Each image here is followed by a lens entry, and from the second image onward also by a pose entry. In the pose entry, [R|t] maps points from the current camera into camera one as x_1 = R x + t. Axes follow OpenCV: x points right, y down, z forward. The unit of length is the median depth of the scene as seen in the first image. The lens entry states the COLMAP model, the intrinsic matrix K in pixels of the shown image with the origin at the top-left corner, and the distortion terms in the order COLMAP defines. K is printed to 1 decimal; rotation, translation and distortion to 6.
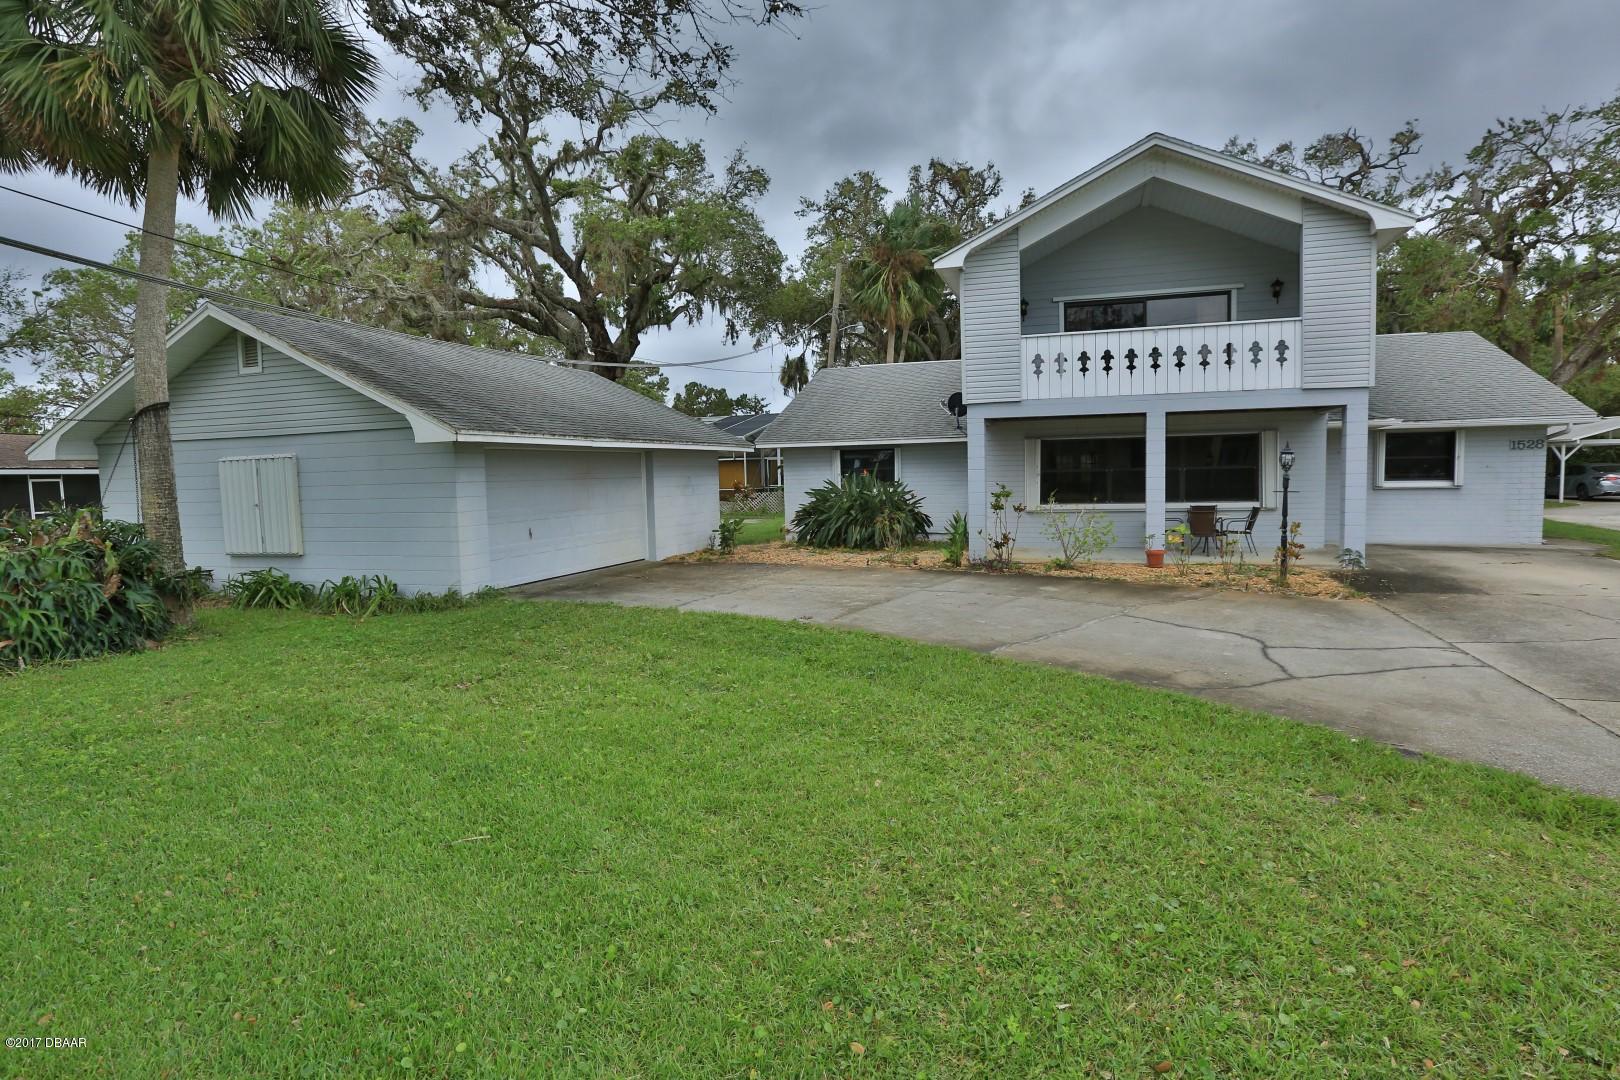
lens RADIAL K [[843.1, 0, 810.0], [0, 843.1, 540.0], [0, 0, 1]] dist [-0.052575, 0.022002]
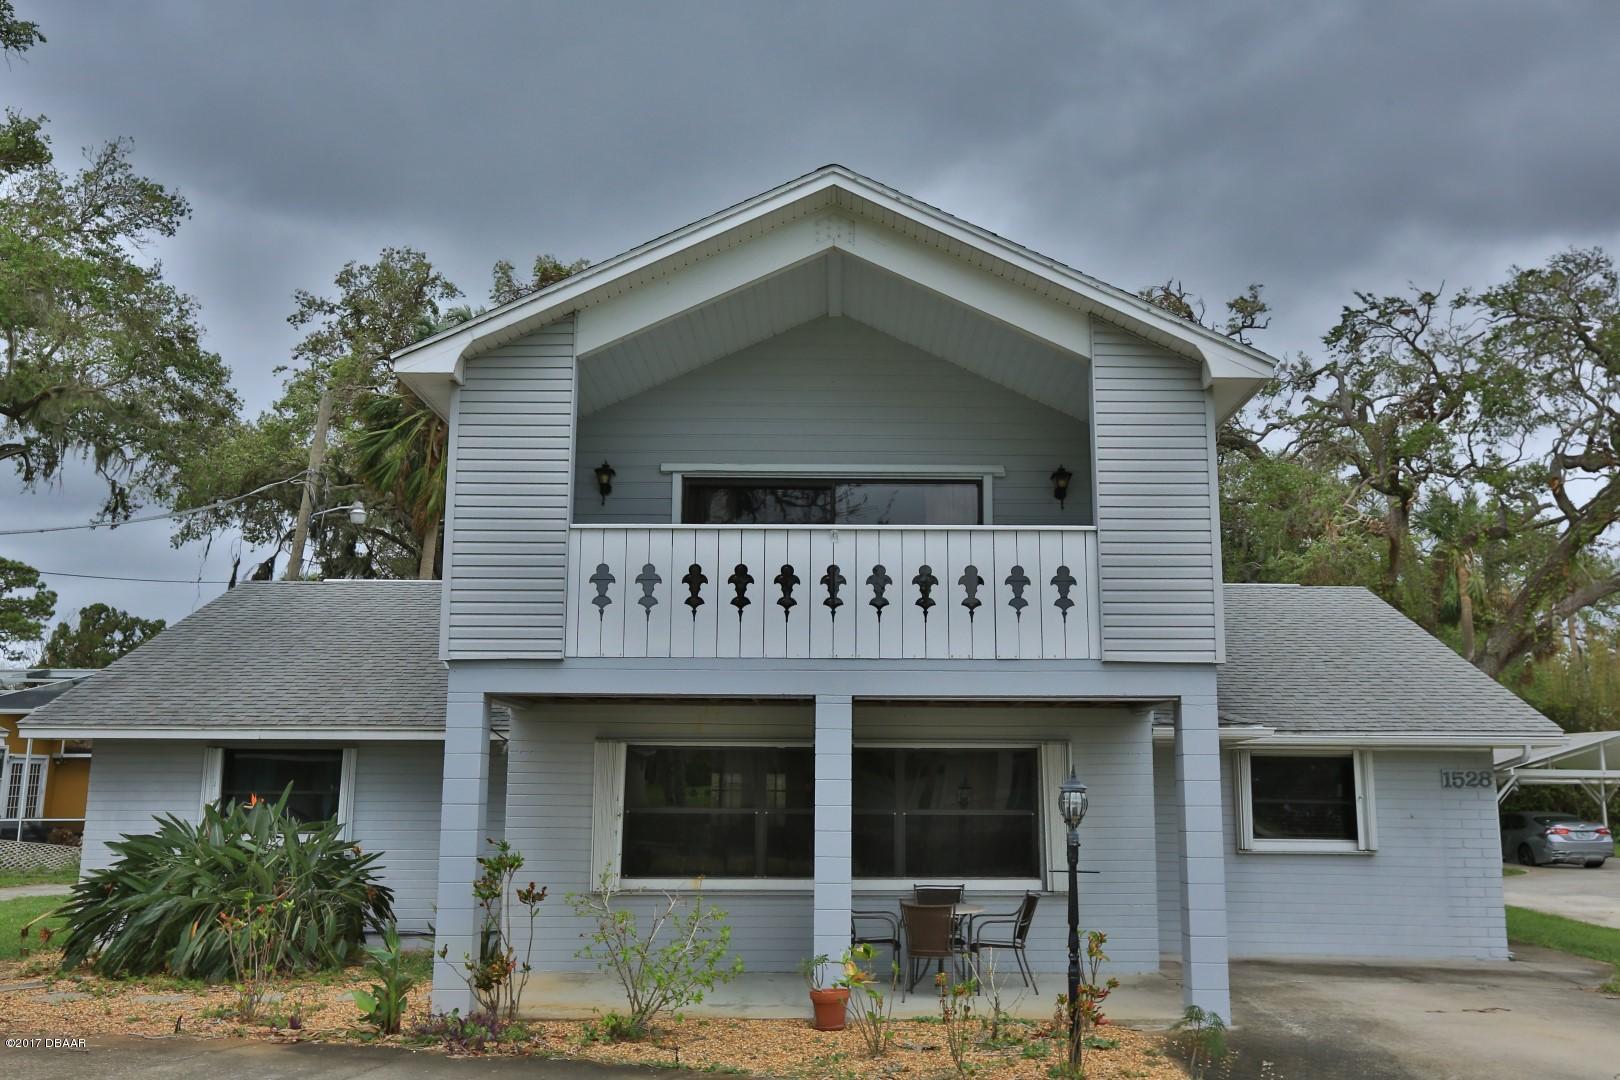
lens RADIAL K [[1476.7, 0, 810.0], [0, 1476.7, 540.0], [0, 0, 1]] dist [-0.023698, 0.011955]
pose [[0.948859, 0.080712, 0.305208, 0.122689], [-0.002904, 0.968957, -0.247214, -0.025808], [-0.315686, 0.233685, 0.919638, 0.177469]]
